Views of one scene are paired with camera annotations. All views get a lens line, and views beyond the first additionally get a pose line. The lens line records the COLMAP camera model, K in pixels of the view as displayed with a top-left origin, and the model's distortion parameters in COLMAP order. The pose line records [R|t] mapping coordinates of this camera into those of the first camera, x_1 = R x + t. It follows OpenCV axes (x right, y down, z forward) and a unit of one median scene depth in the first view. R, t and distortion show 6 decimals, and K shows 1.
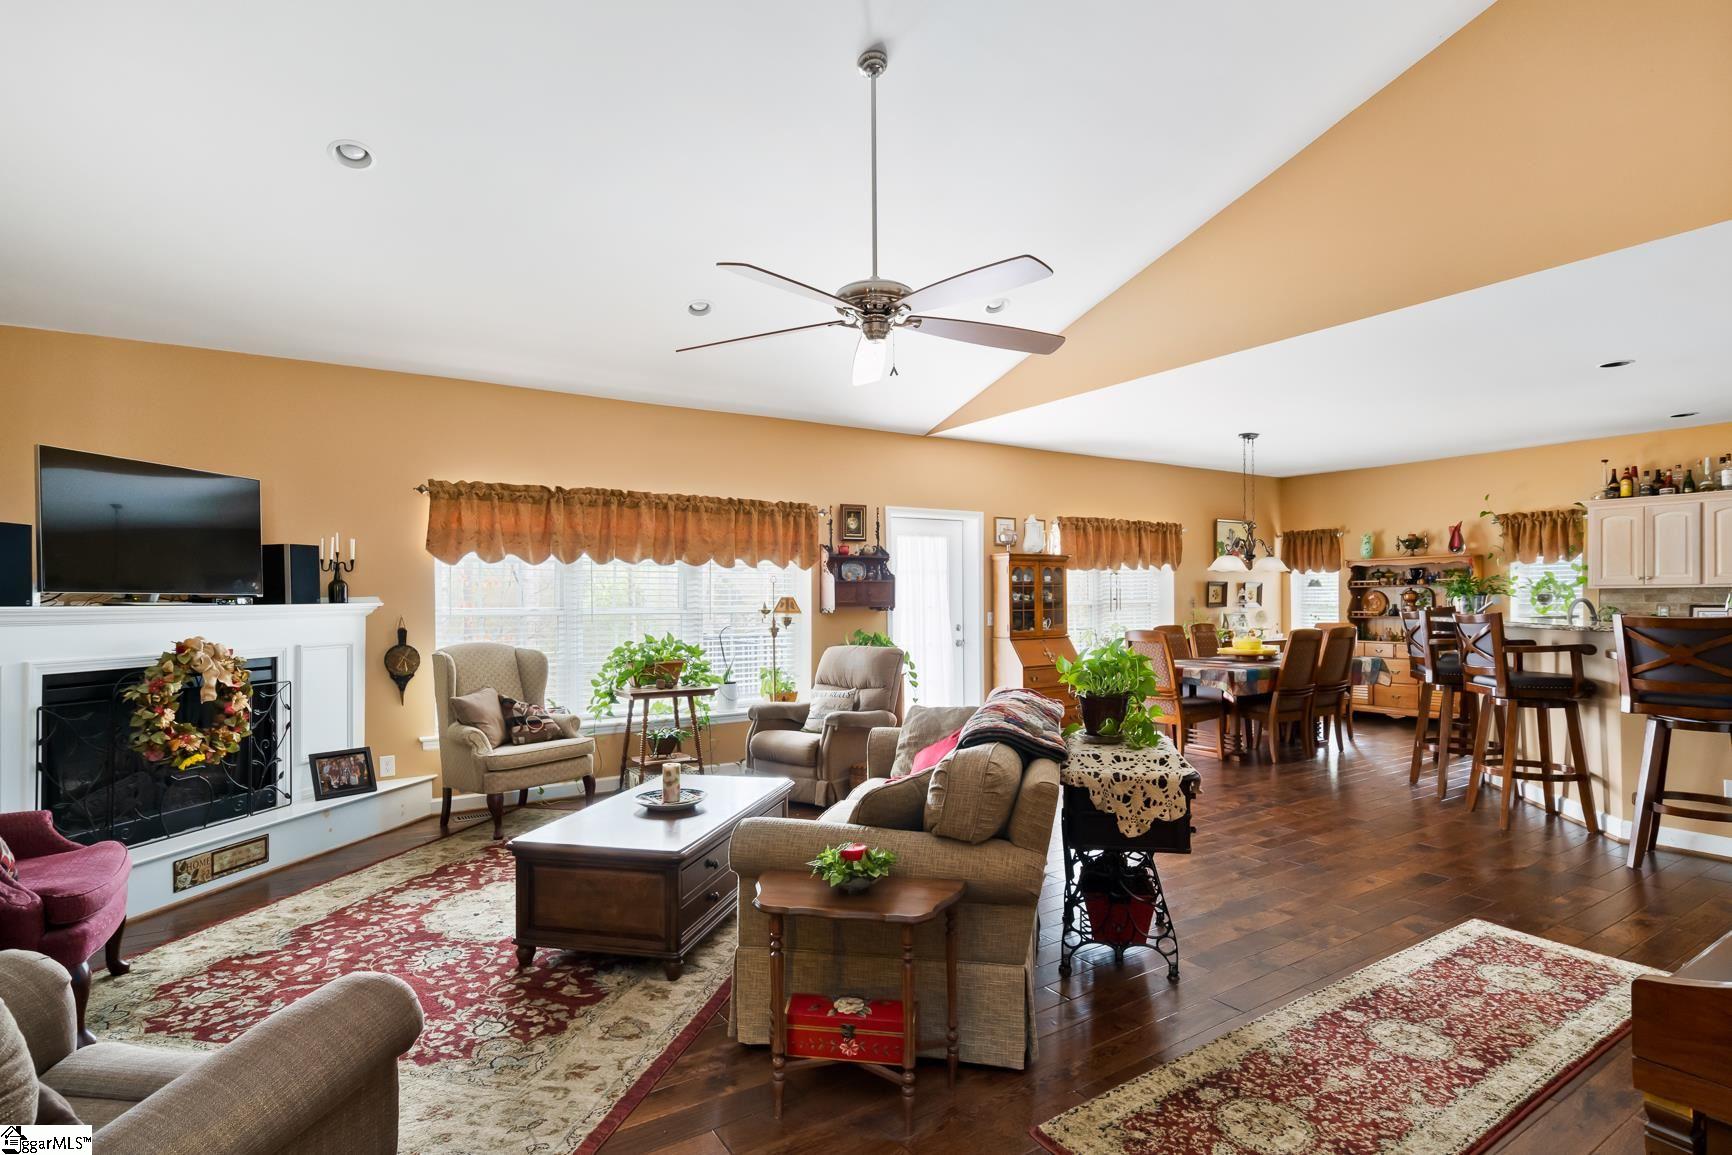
lens RADIAL K [[874.0, 0, 865.6], [0, 874.0, 606.2], [0, 0, 1]] dist [0.001685, 0.001173]
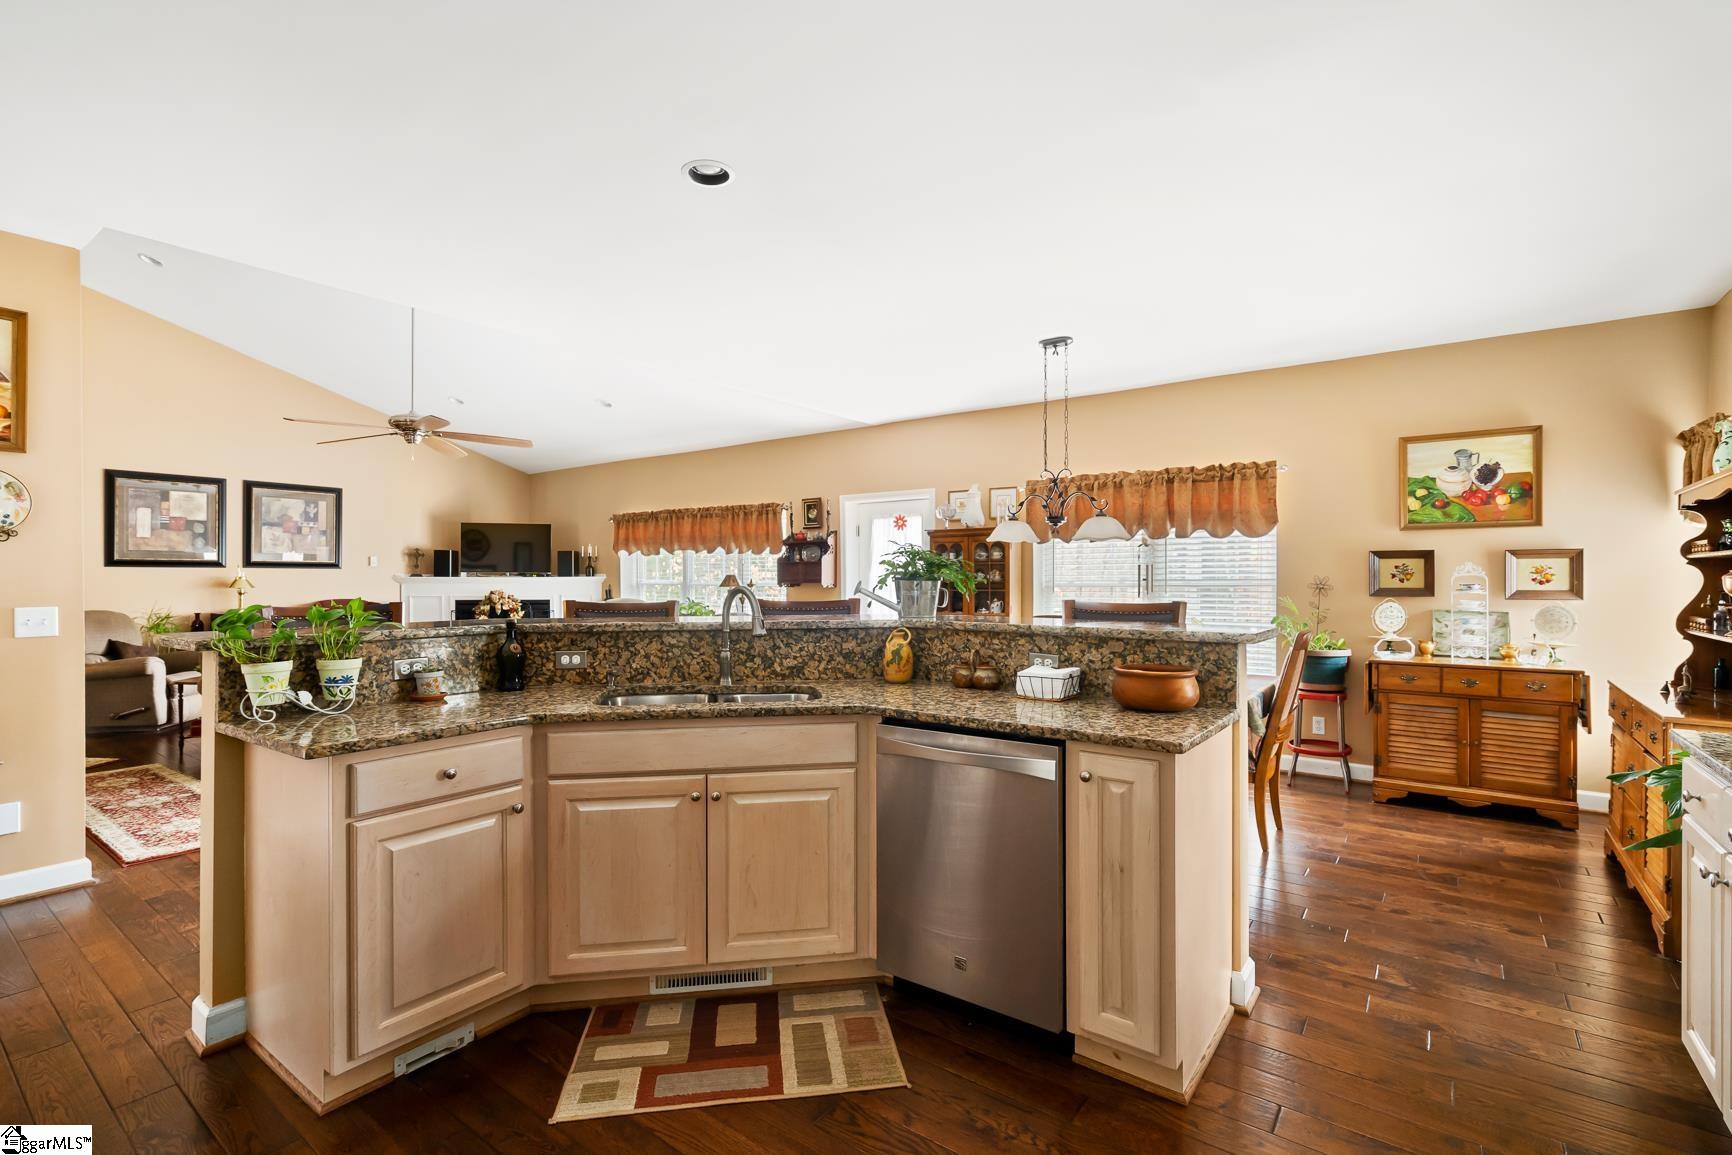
lens RADIAL K [[785.5, 0, 866.4], [0, 785.5, 581.9], [0, 0, 1]] dist [0.000209, 0.000083]
pose [[0.345334, 0.014927, -0.938361, 0.960030], [-0.010909, 0.999870, 0.011891, -0.013389], [0.938416, 0.006130, 0.345452, 0.648341]]
